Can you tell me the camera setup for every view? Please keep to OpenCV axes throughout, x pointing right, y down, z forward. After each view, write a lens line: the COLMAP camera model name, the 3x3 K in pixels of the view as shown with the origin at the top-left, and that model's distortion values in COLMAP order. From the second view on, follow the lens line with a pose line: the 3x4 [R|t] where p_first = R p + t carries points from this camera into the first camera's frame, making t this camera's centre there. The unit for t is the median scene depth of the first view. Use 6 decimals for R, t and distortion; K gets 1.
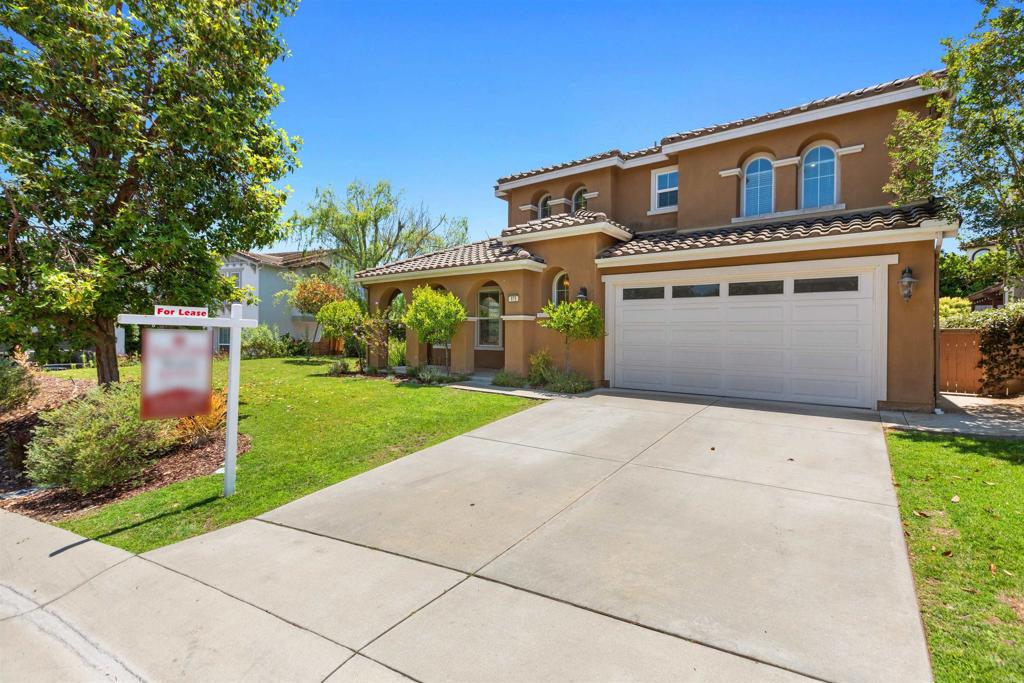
lens RADIAL K [[463.2, 0, 509.6], [0, 463.2, 343.2], [0, 0, 1]] dist [0.009052, -0.002311]
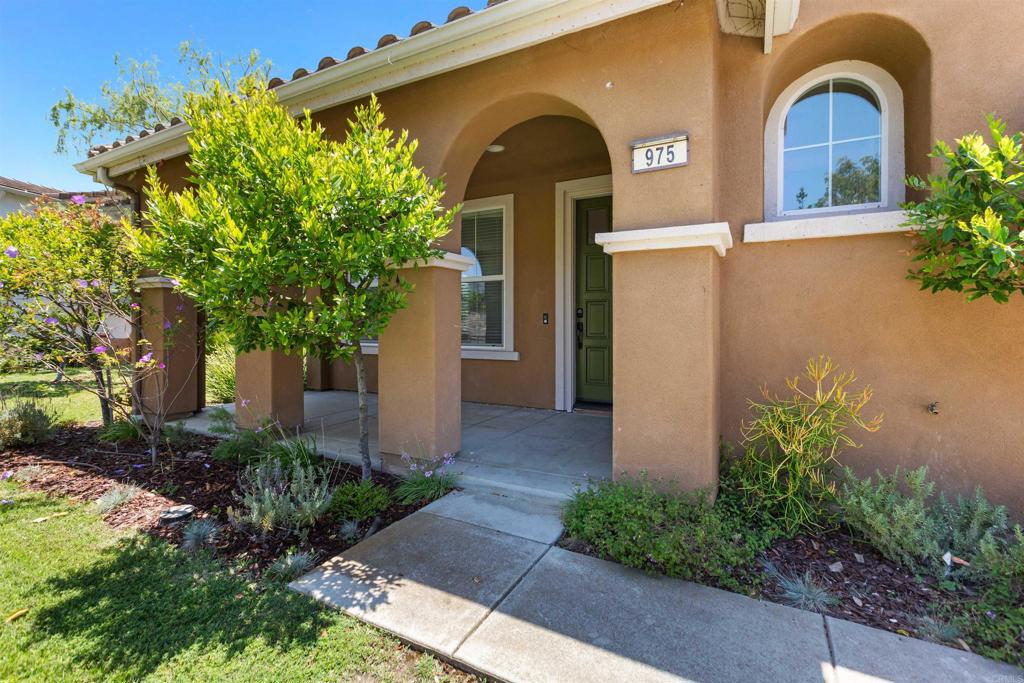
lens RADIAL K [[463.2, 0, 511.3], [0, 463.2, 334.6], [0, 0, 1]] dist [0.009052, -0.002311]
pose [[0.989158, -0.003552, 0.146812, -0.100949], [0.003916, 0.999990, -0.002191, -0.008307], [-0.146803, 0.002743, 0.989162, 0.818781]]
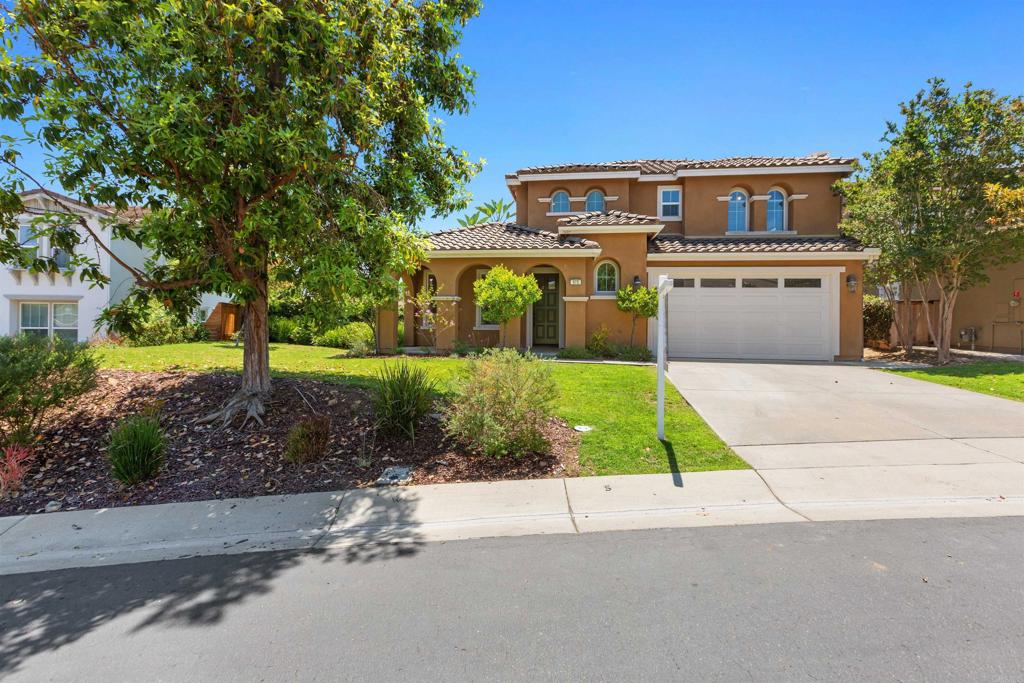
lens RADIAL K [[463.2, 0, 512.5], [0, 463.2, 335.7], [0, 0, 1]] dist [0.009052, -0.002311]
pose [[0.880818, -0.007188, 0.473400, -0.698169], [0.002502, 0.999941, 0.010528, 0.024397], [-0.473448, -0.008089, 0.880785, 0.070185]]
